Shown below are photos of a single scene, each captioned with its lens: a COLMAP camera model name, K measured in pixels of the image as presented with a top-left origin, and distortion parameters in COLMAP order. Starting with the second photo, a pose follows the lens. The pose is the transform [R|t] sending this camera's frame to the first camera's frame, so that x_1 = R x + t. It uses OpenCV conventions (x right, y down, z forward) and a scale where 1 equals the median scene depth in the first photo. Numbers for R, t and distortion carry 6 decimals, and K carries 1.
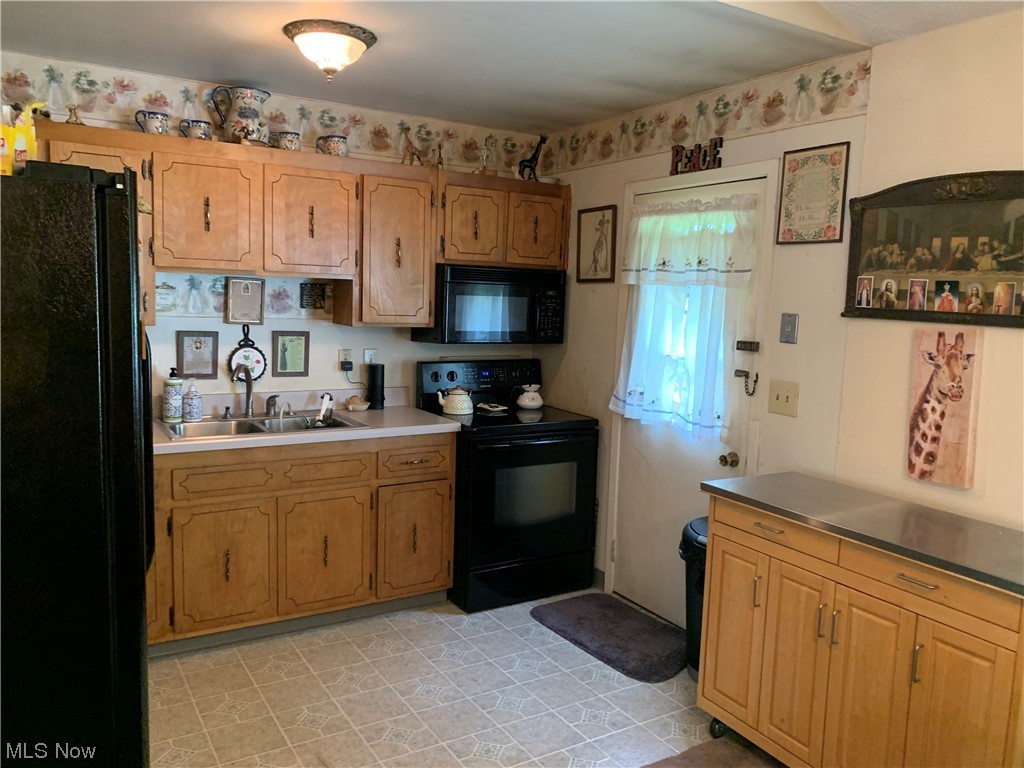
lens RADIAL K [[783.3, 0, 504.2], [0, 783.3, 379.2], [0, 0, 1]] dist [0.037420, -0.054970]
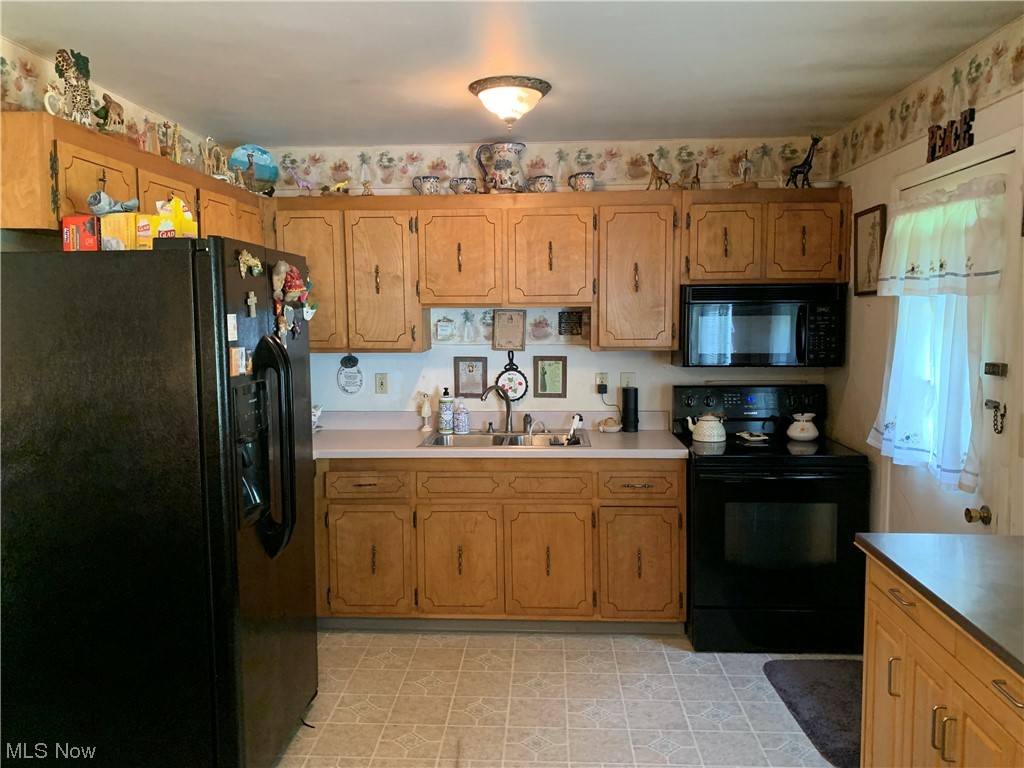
lens RADIAL K [[783.3, 0, 506.7], [0, 783.3, 376.9], [0, 0, 1]] dist [0.037420, -0.054970]
pose [[0.824381, 0.005726, -0.566006, 0.314750], [-0.026184, 0.999264, -0.028028, -0.000255], [0.565429, 0.037926, 0.823925, 0.078644]]
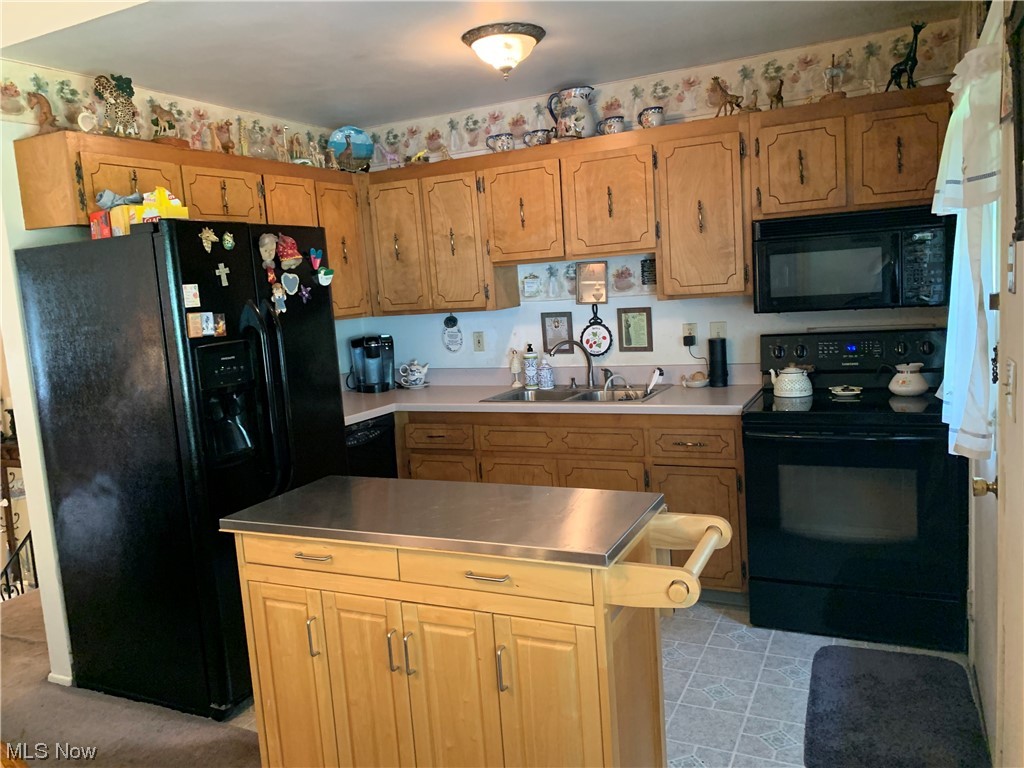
lens RADIAL K [[783.3, 0, 501.8], [0, 783.3, 380.3], [0, 0, 1]] dist [0.037420, -0.054970]
pose [[0.531165, 0.032670, -0.846638, 0.555338], [-0.006341, 0.999382, 0.034586, -0.000027], [0.847244, -0.013002, 0.531044, 0.322707]]
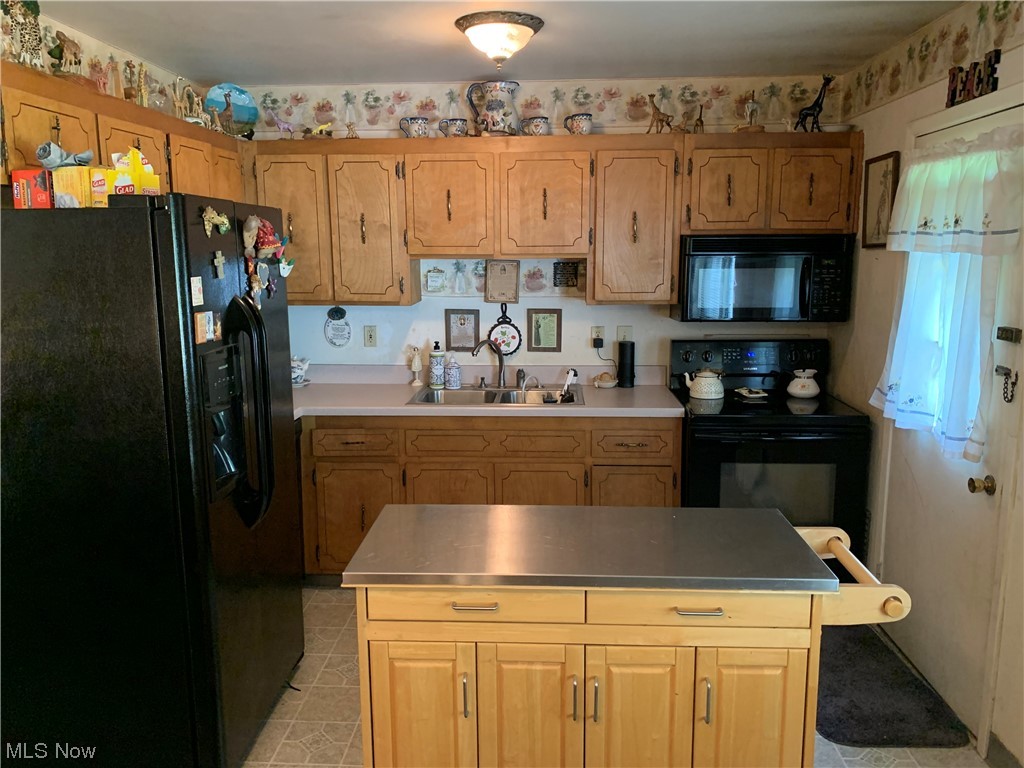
lens RADIAL K [[783.3, 0, 507.7], [0, 783.3, 378.5], [0, 0, 1]] dist [0.037420, -0.054970]
pose [[0.822865, 0.054434, -0.565624, 0.306578], [-0.028730, 0.998113, 0.054259, -0.024822], [0.567510, -0.028398, 0.822876, 0.115620]]
